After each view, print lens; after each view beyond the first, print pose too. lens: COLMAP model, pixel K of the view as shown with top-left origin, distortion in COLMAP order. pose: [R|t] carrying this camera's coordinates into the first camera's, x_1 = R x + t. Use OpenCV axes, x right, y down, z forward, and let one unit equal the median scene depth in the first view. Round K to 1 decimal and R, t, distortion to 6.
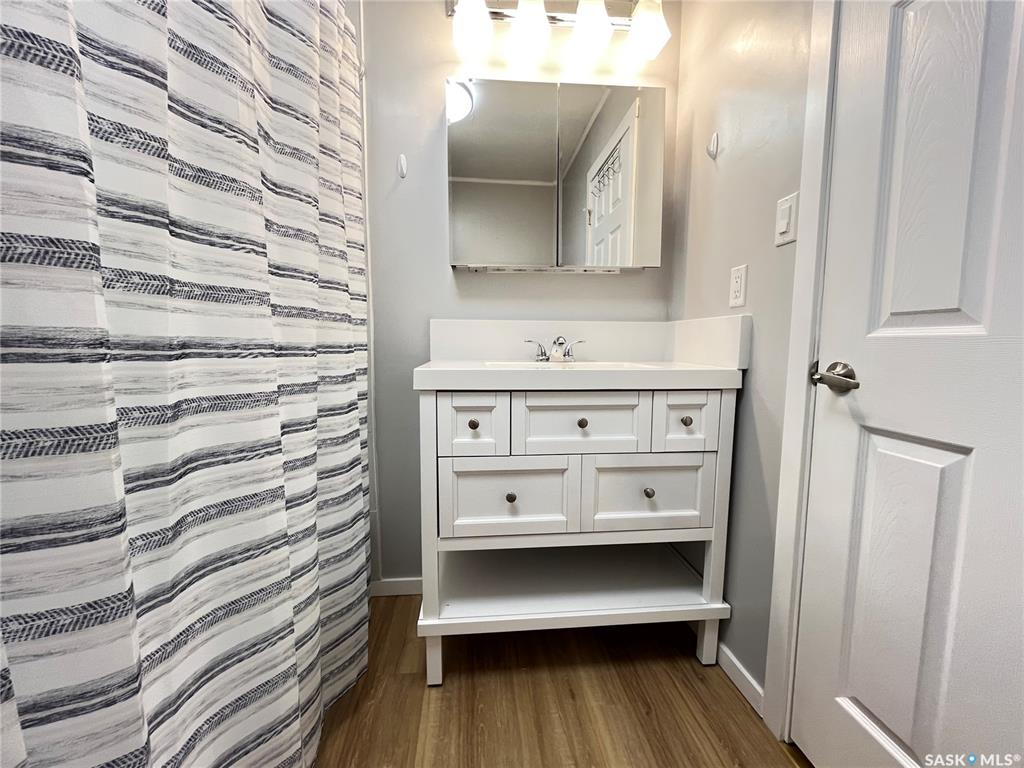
lens RADIAL K [[417.2, 0, 505.9], [0, 417.2, 382.5], [0, 0, 1]] dist [-0.004876, 0.000553]
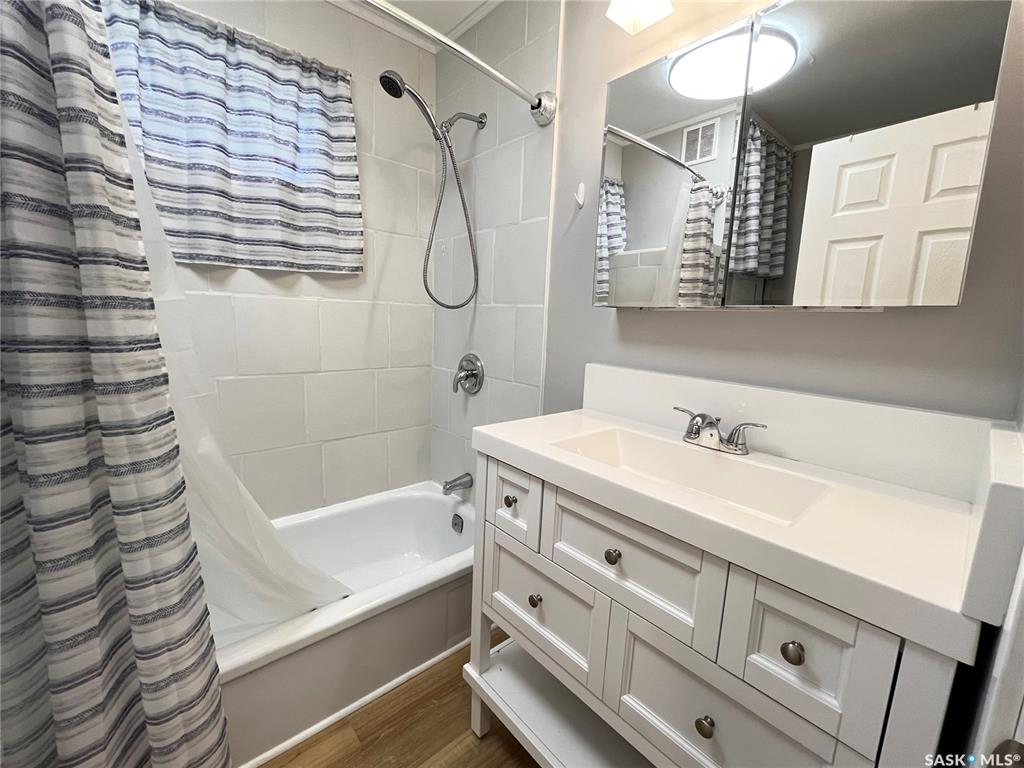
lens RADIAL K [[417.2, 0, 505.0], [0, 417.2, 383.5], [0, 0, 1]] dist [-0.004876, 0.000553]
pose [[0.592949, 0.145149, -0.792050, 0.576783], [-0.117410, 0.988692, 0.093289, -0.229167], [0.796635, 0.037679, 0.603286, 0.424637]]
